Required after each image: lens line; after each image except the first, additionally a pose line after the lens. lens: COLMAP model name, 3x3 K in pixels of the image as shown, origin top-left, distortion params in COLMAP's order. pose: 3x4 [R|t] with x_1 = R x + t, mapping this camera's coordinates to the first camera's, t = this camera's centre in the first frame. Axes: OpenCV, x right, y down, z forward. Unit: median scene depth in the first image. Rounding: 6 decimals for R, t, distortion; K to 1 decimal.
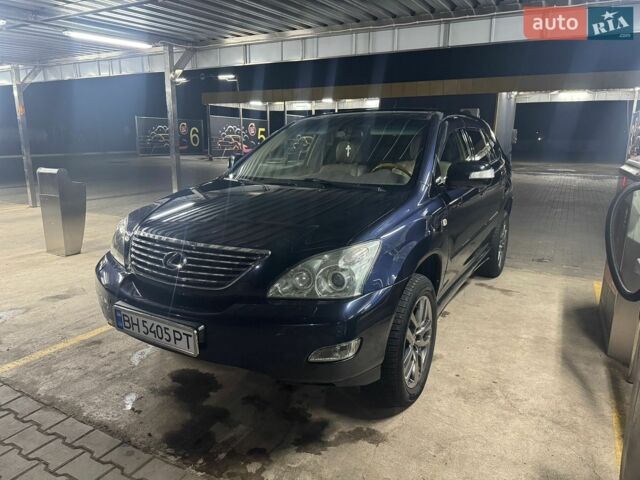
lens RADIAL K [[449.1, 0, 324.1], [0, 449.1, 240.7], [0, 0, 1]] dist [0.046107, -0.053247]
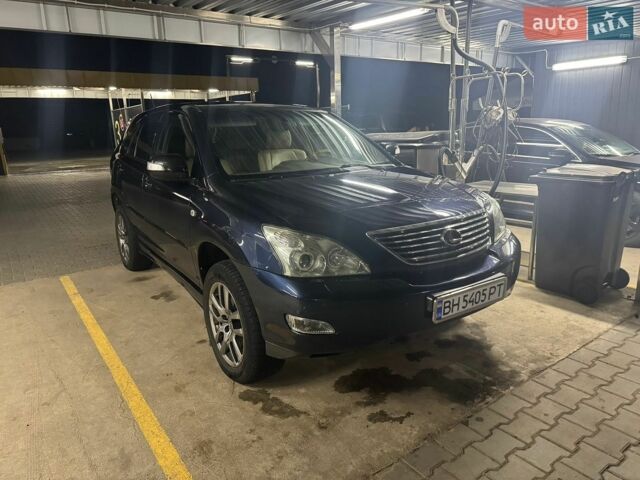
lens RADIAL K [[449.1, 0, 314.8], [0, 449.1, 238.5], [0, 0, 1]] dist [0.046107, -0.053247]
pose [[0.440196, -0.236740, 0.866131, -1.050675], [0.235906, 0.961221, 0.142836, -0.137684], [-0.866358, 0.141450, 0.478974, 0.562516]]
